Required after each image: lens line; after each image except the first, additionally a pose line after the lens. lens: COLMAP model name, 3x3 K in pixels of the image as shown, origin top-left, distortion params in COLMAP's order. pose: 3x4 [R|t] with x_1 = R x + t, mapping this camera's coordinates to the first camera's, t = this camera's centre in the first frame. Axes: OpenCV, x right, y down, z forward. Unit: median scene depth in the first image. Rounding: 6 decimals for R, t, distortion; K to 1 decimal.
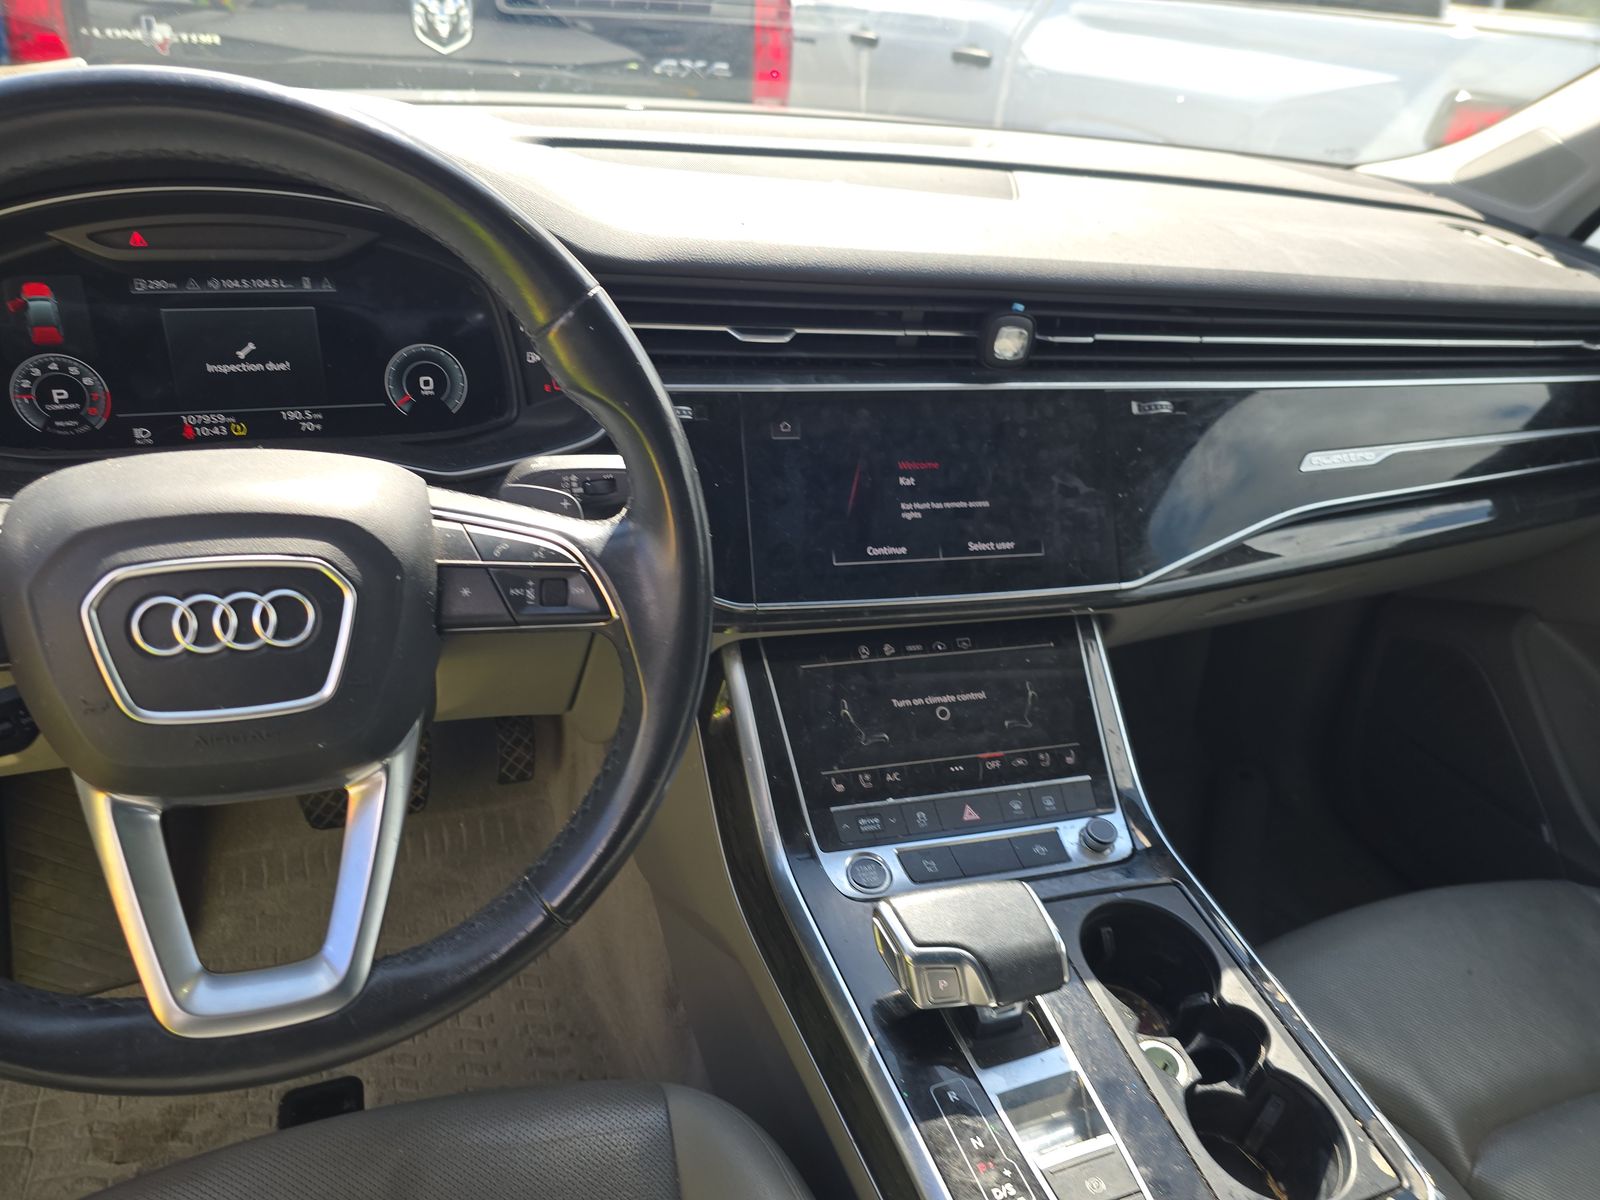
lens RADIAL K [[1067.8, 0, 783.0], [0, 1067.8, 595.7], [0, 0, 1]] dist [0.005824, -0.031866]
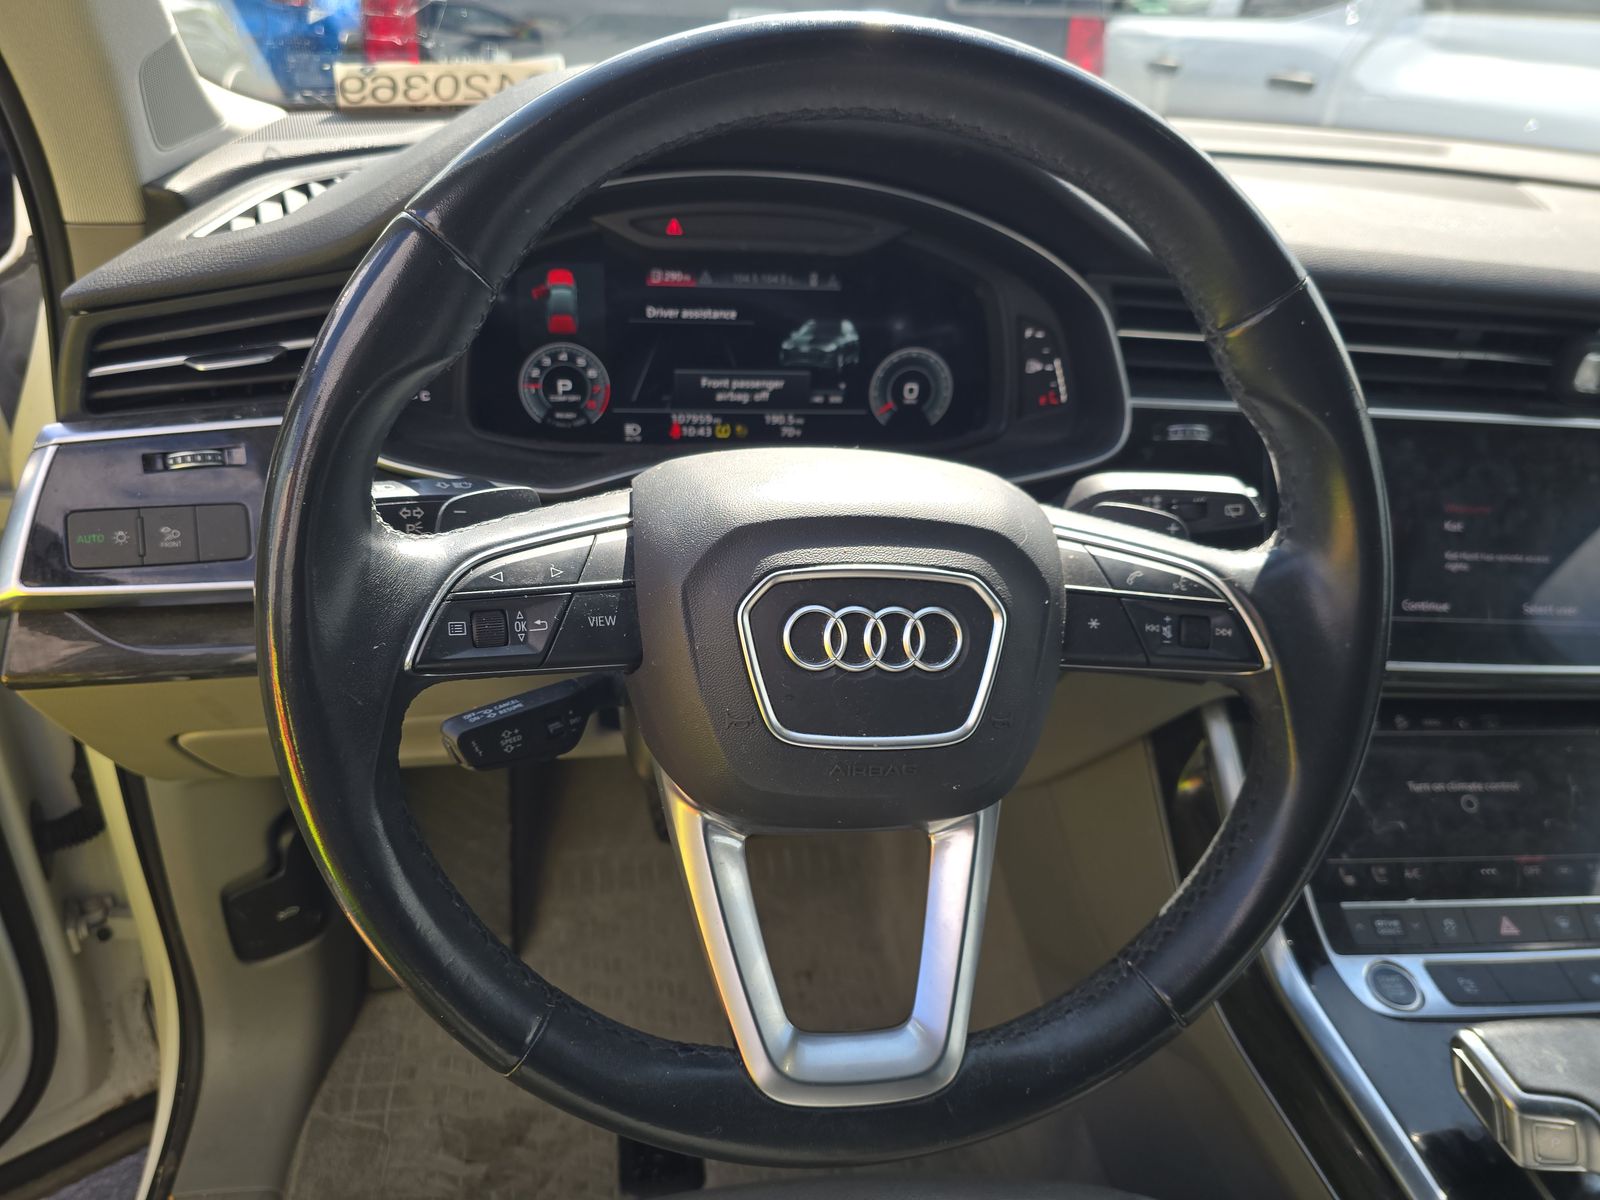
lens RADIAL K [[1067.8, 0, 773.8], [0, 1067.8, 598.1], [0, 0, 1]] dist [0.005824, -0.031866]
pose [[0.979252, 0.073240, -0.188945, -0.284504], [-0.078608, 0.996683, -0.021061, 0.010792], [0.186776, 0.035476, 0.981762, 0.074815]]
